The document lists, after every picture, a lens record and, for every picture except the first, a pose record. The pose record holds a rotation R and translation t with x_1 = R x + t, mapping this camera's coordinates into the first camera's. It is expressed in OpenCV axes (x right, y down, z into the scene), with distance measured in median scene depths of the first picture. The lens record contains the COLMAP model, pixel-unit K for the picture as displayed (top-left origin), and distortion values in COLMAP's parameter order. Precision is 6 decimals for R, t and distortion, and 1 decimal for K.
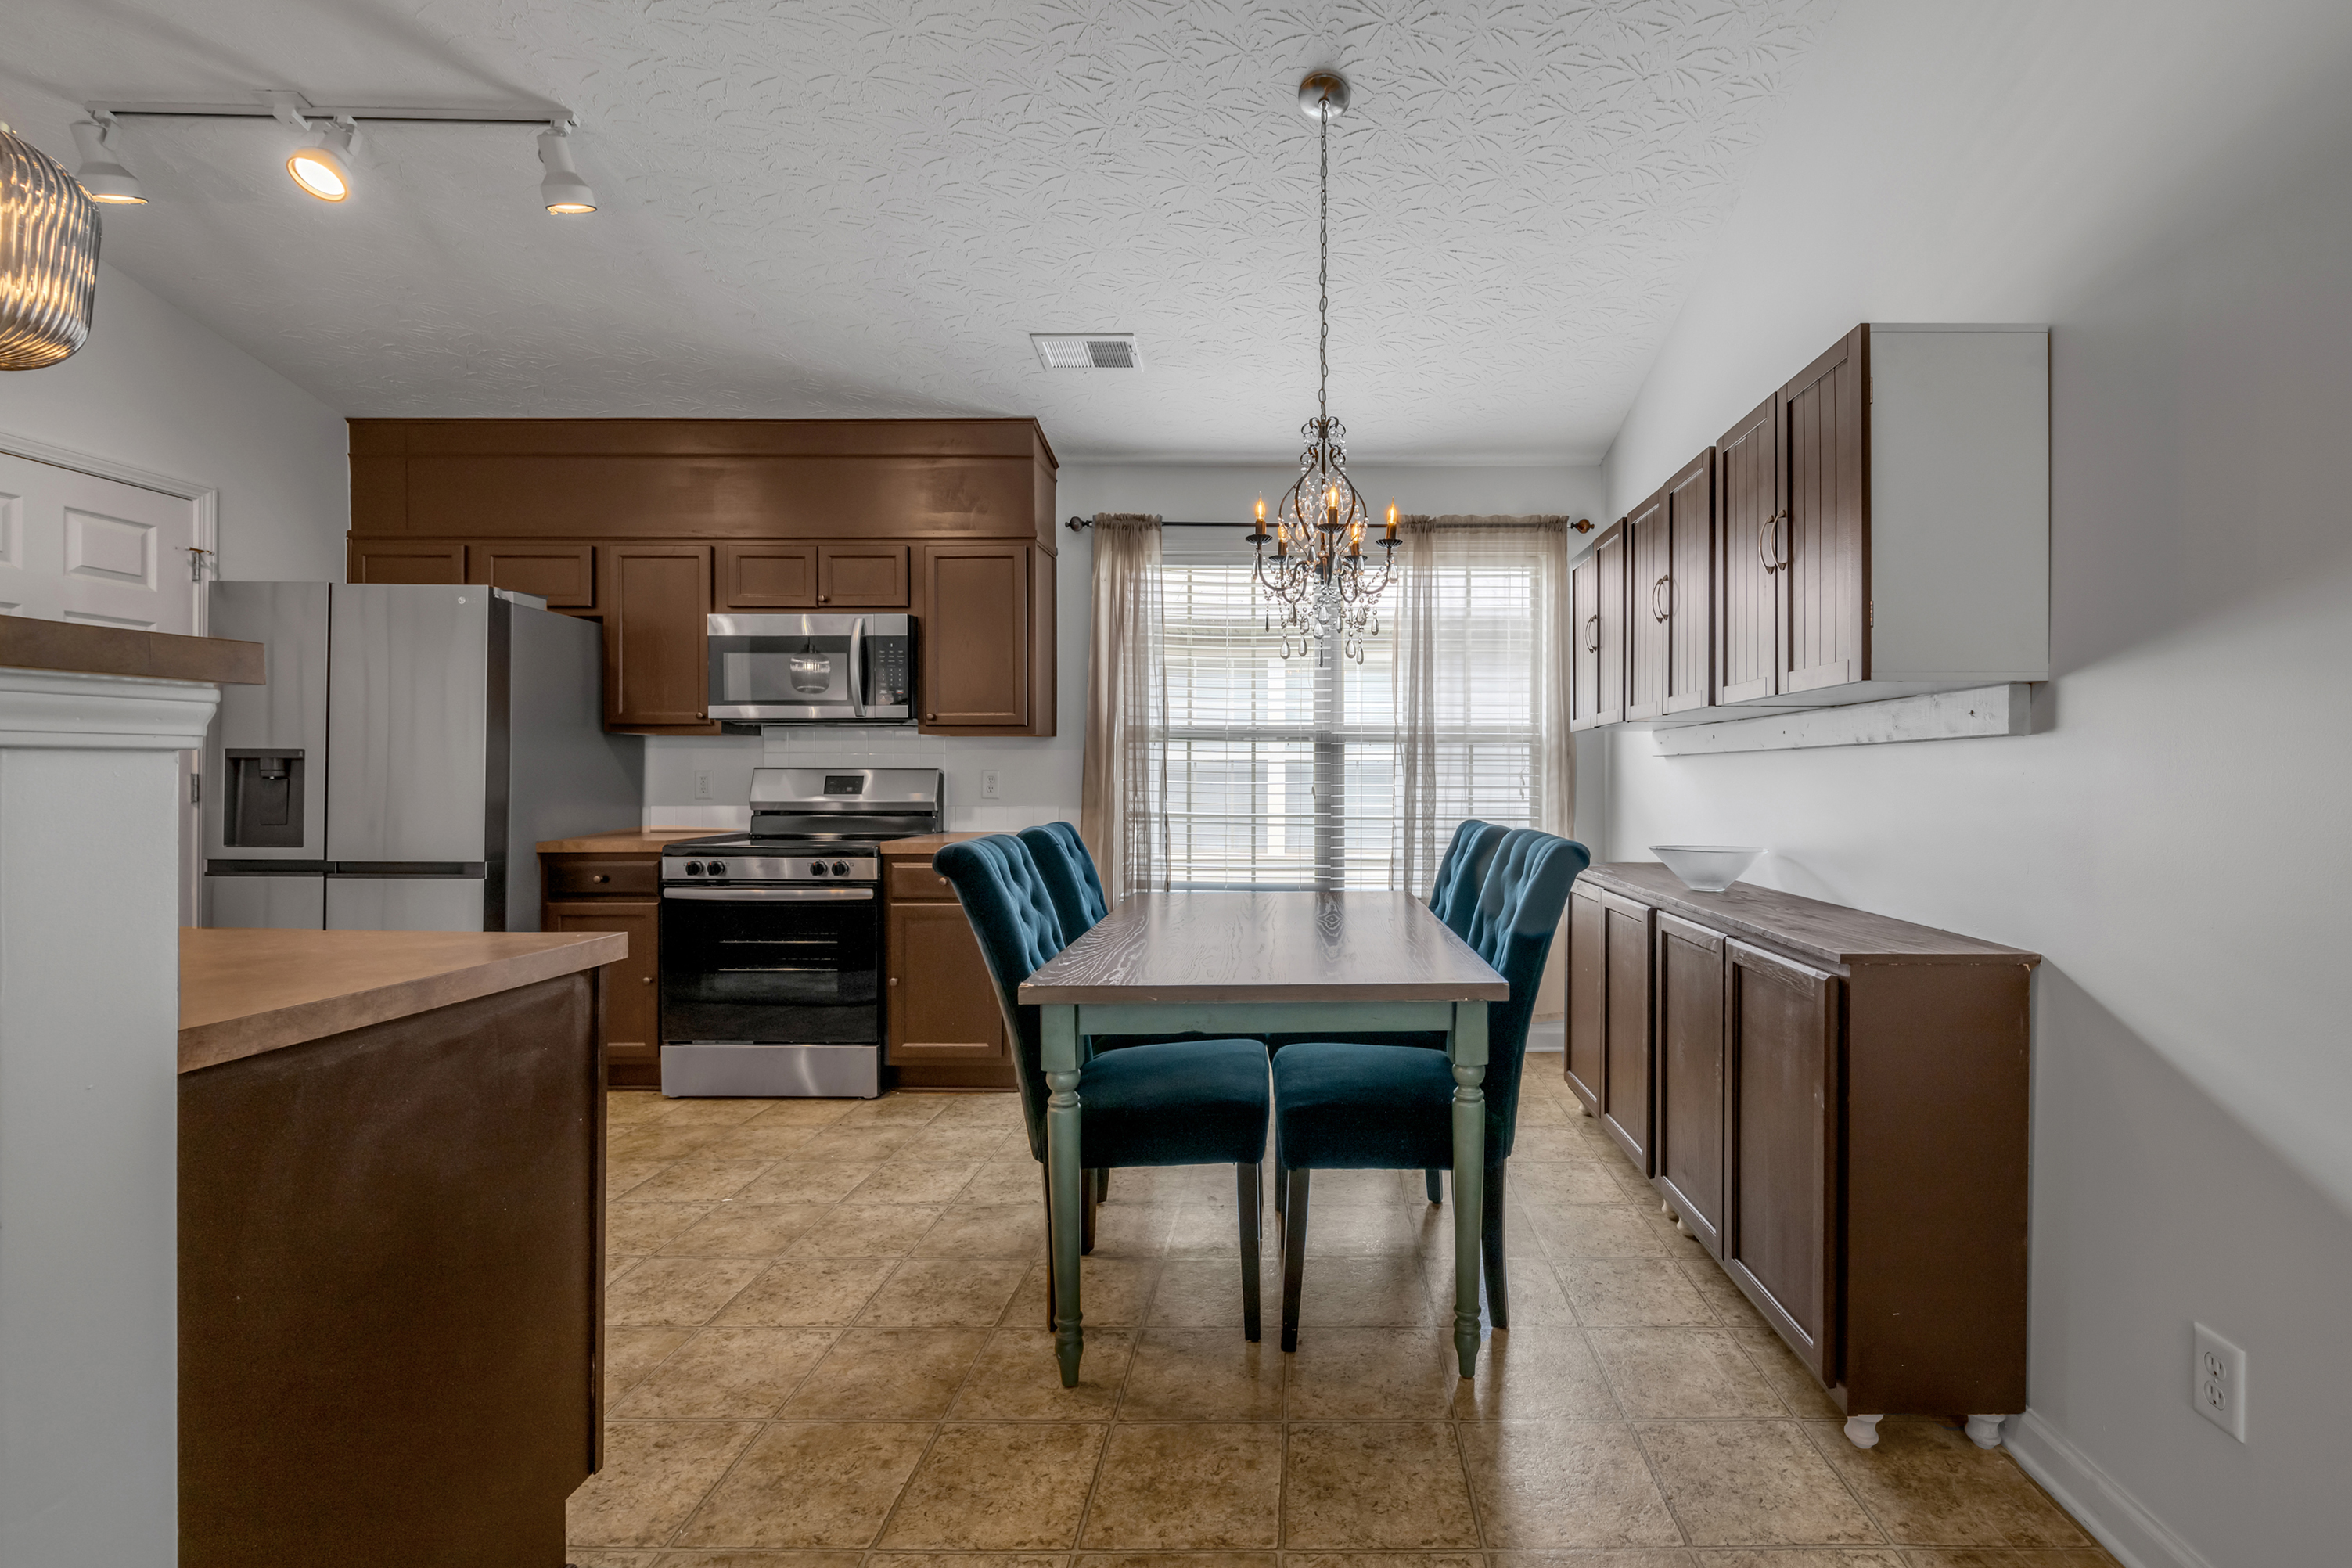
lens RADIAL K [[1029.1, 0, 1310.8], [0, 1029.1, 780.6], [0, 0, 1]] dist [0.005152, -0.001465]
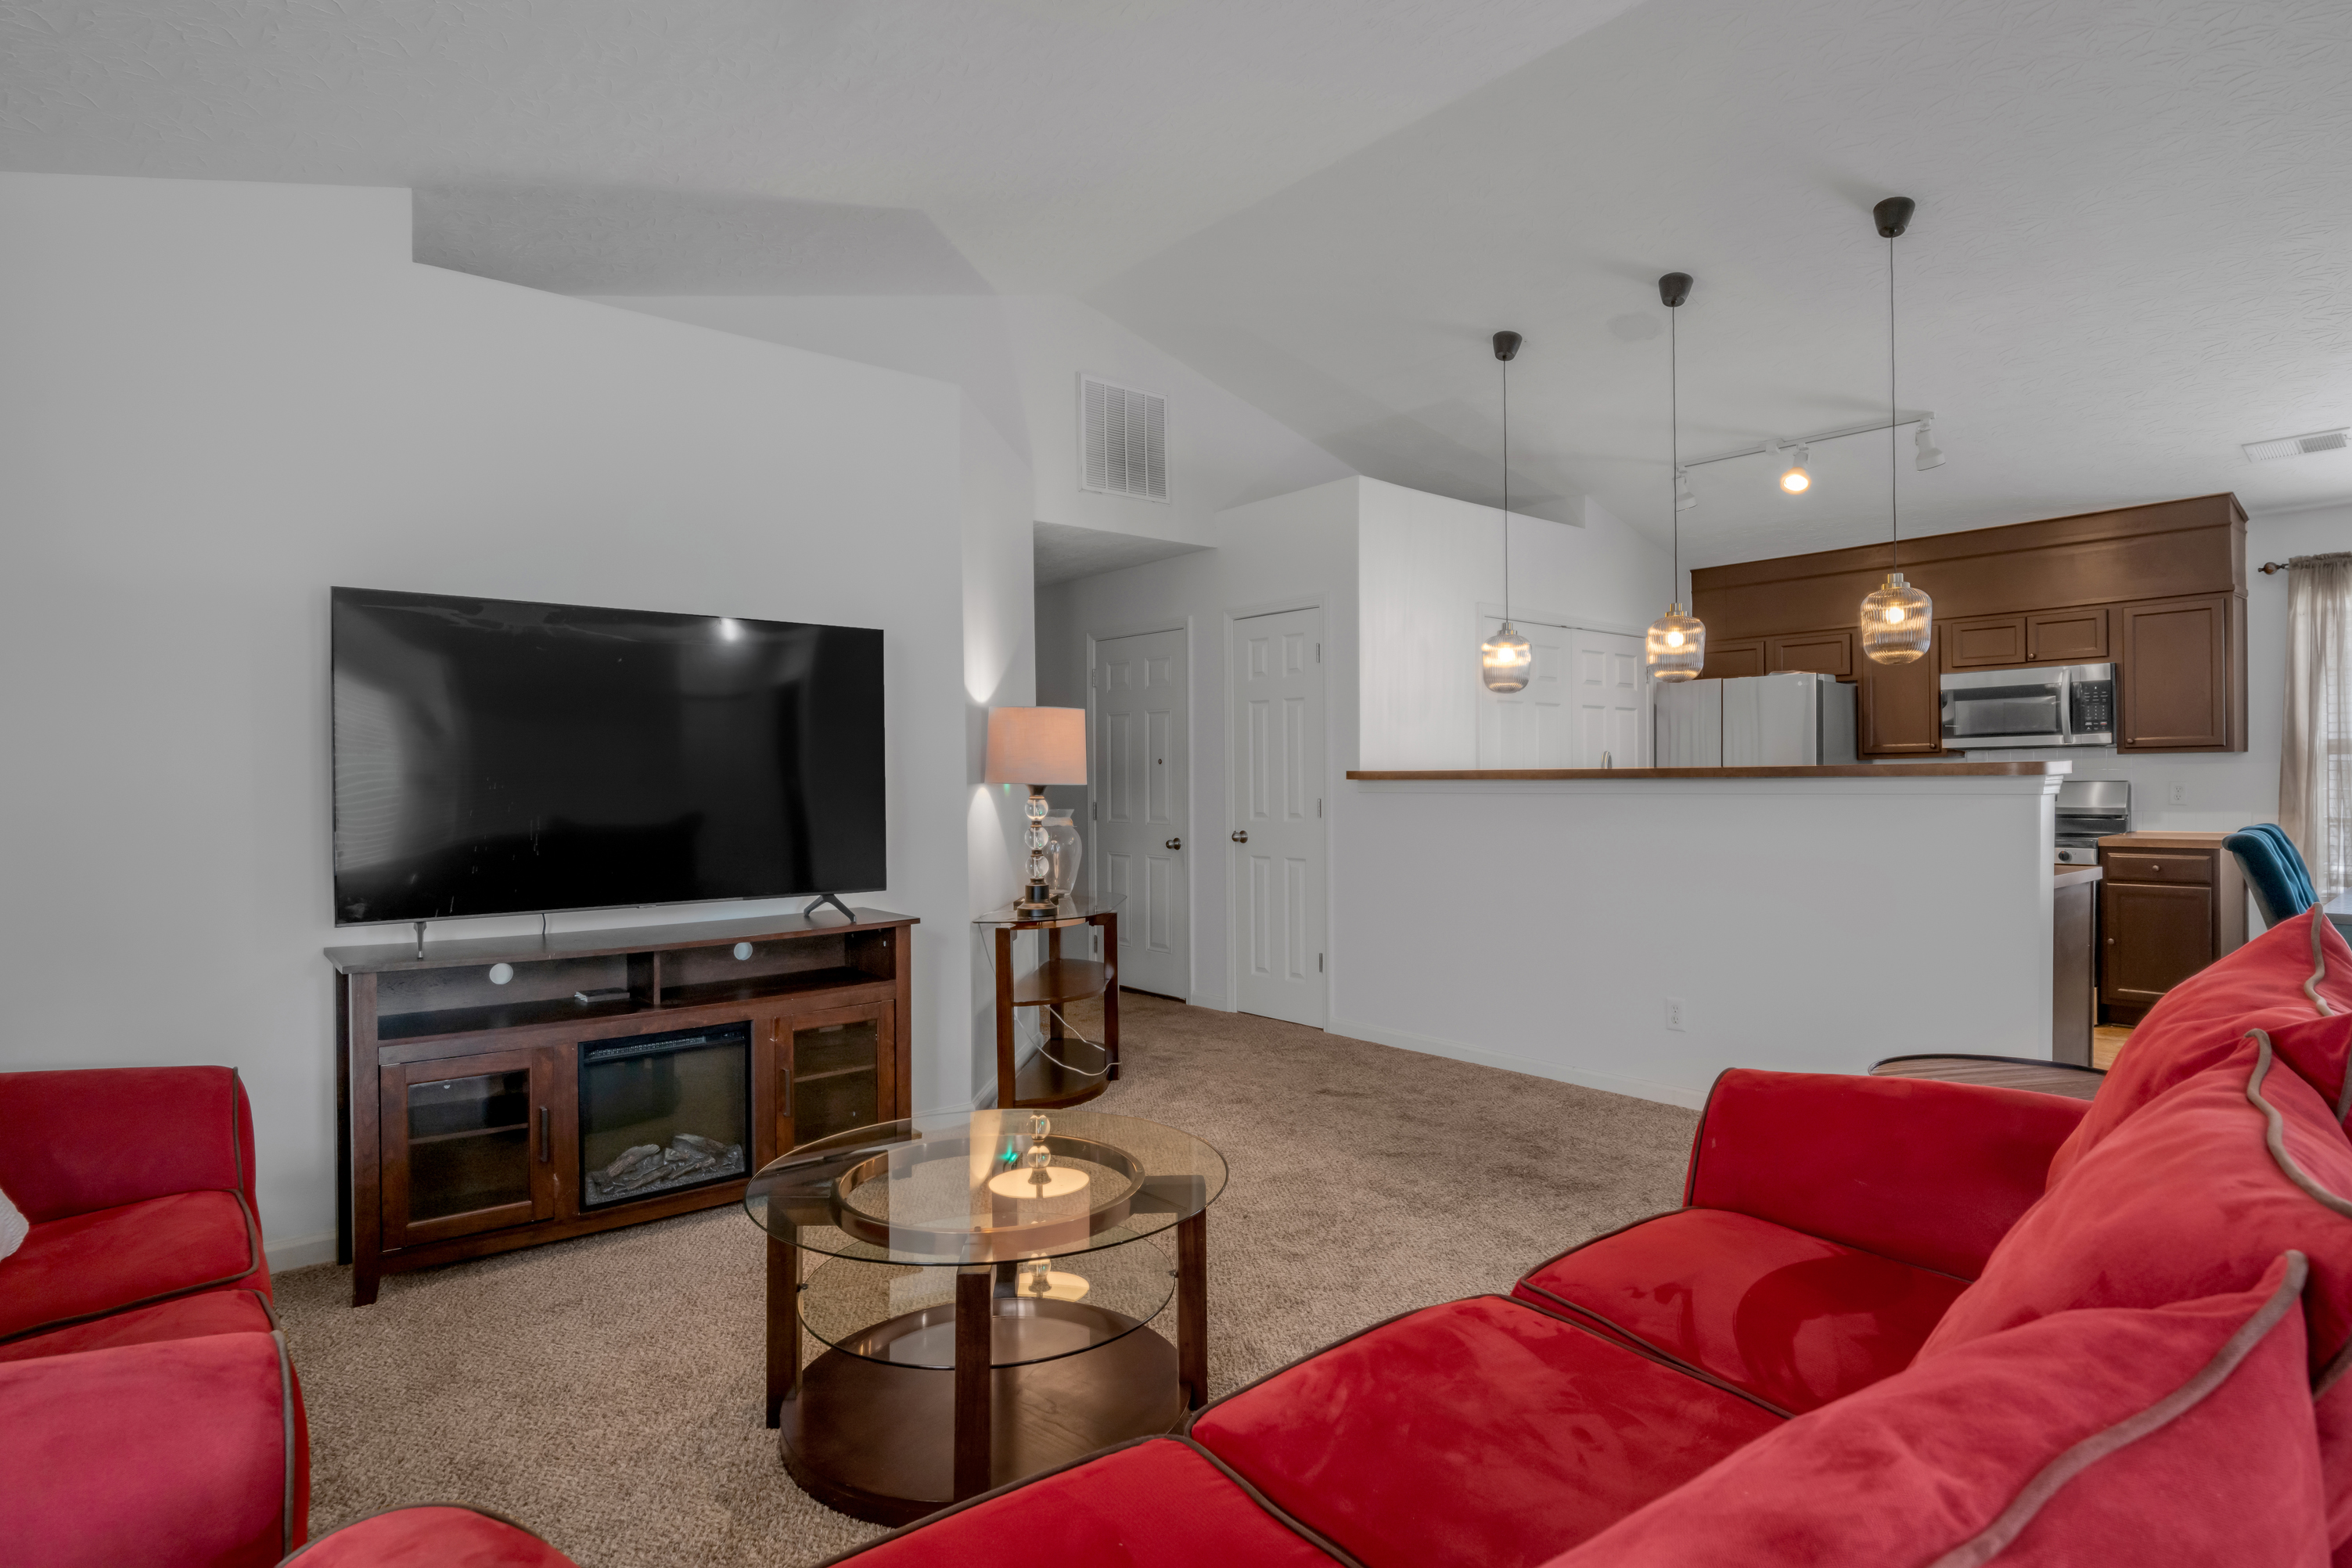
lens RADIAL K [[1241.9, 0, 1198.9], [0, 1241.9, 790.7], [0, 0, 1]] dist [-0.000783, -0.005127]
pose [[0.658592, -0.006825, -0.752469, 0.028884], [0.014306, 0.999892, 0.003452, -0.023914], [0.752364, -0.013038, 0.658618, -0.963214]]
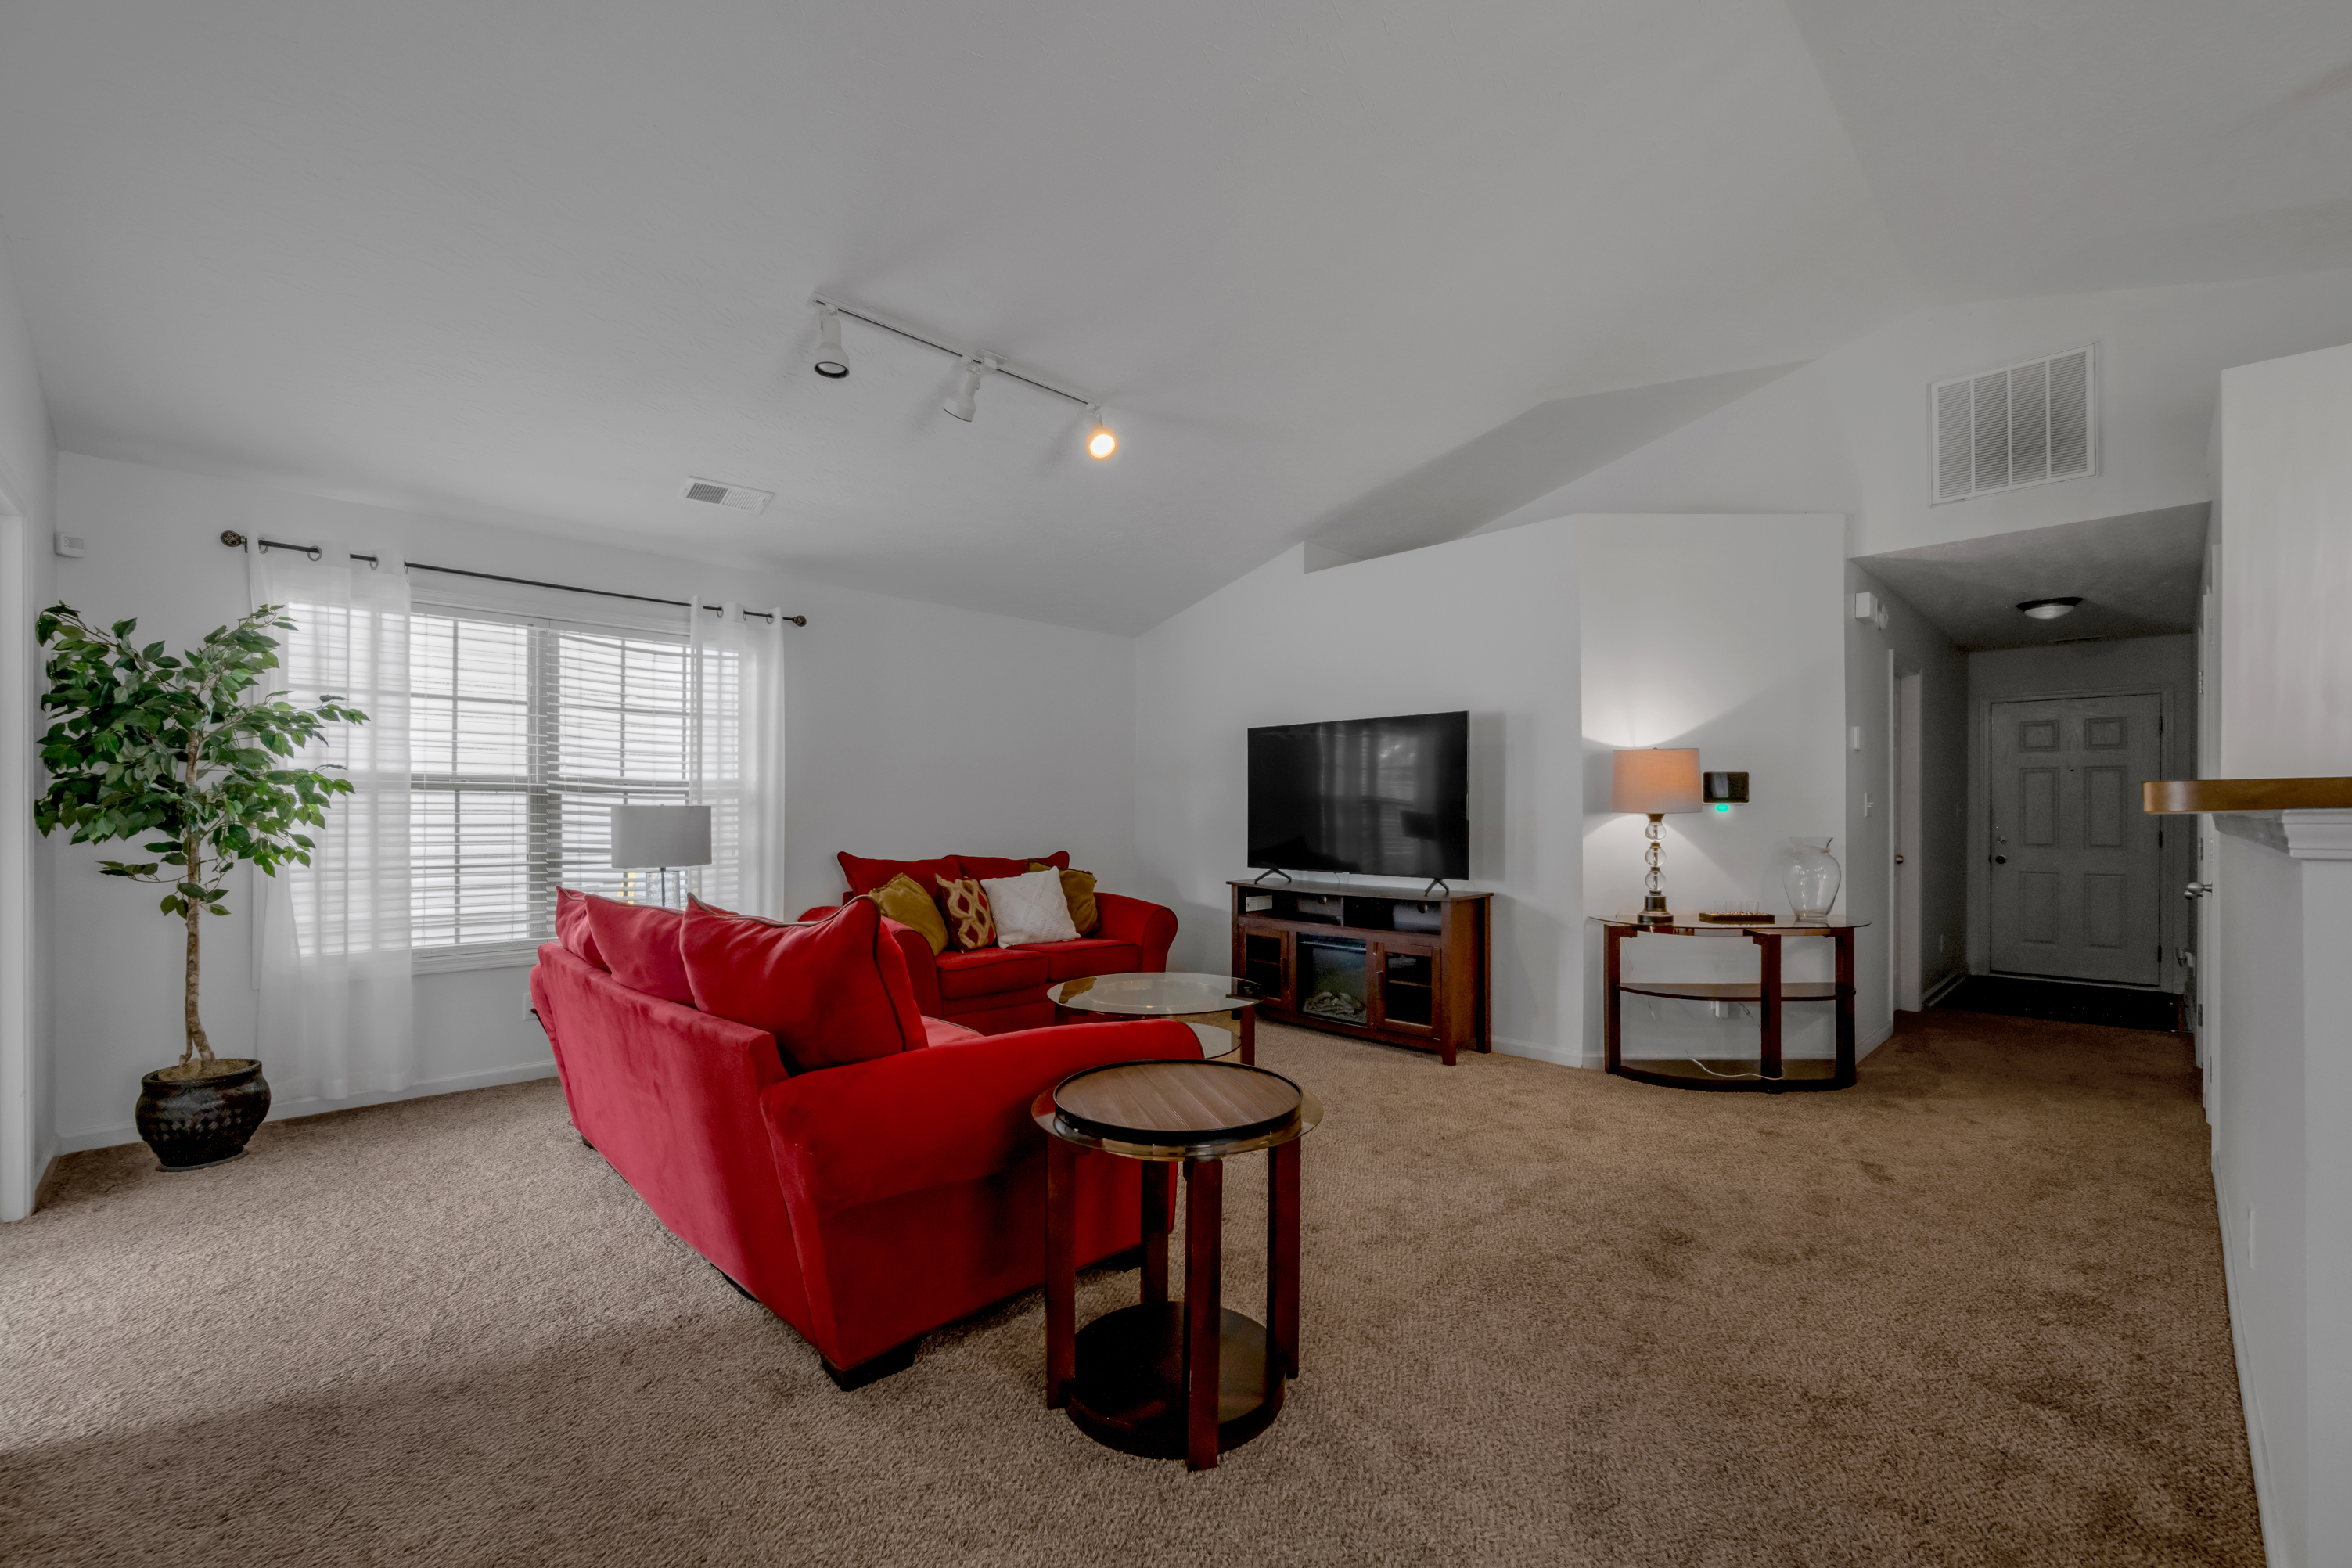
lens RADIAL K [[986.6, 0, 1201.5], [0, 986.6, 817.4], [0, 0, 1]] dist [0.004404, -0.001969]
pose [[-0.698042, 0.000179, -0.716057, 0.227794], [-0.003866, 0.999984, 0.004018, -0.026043], [0.716047, 0.005573, -0.698030, 0.200216]]
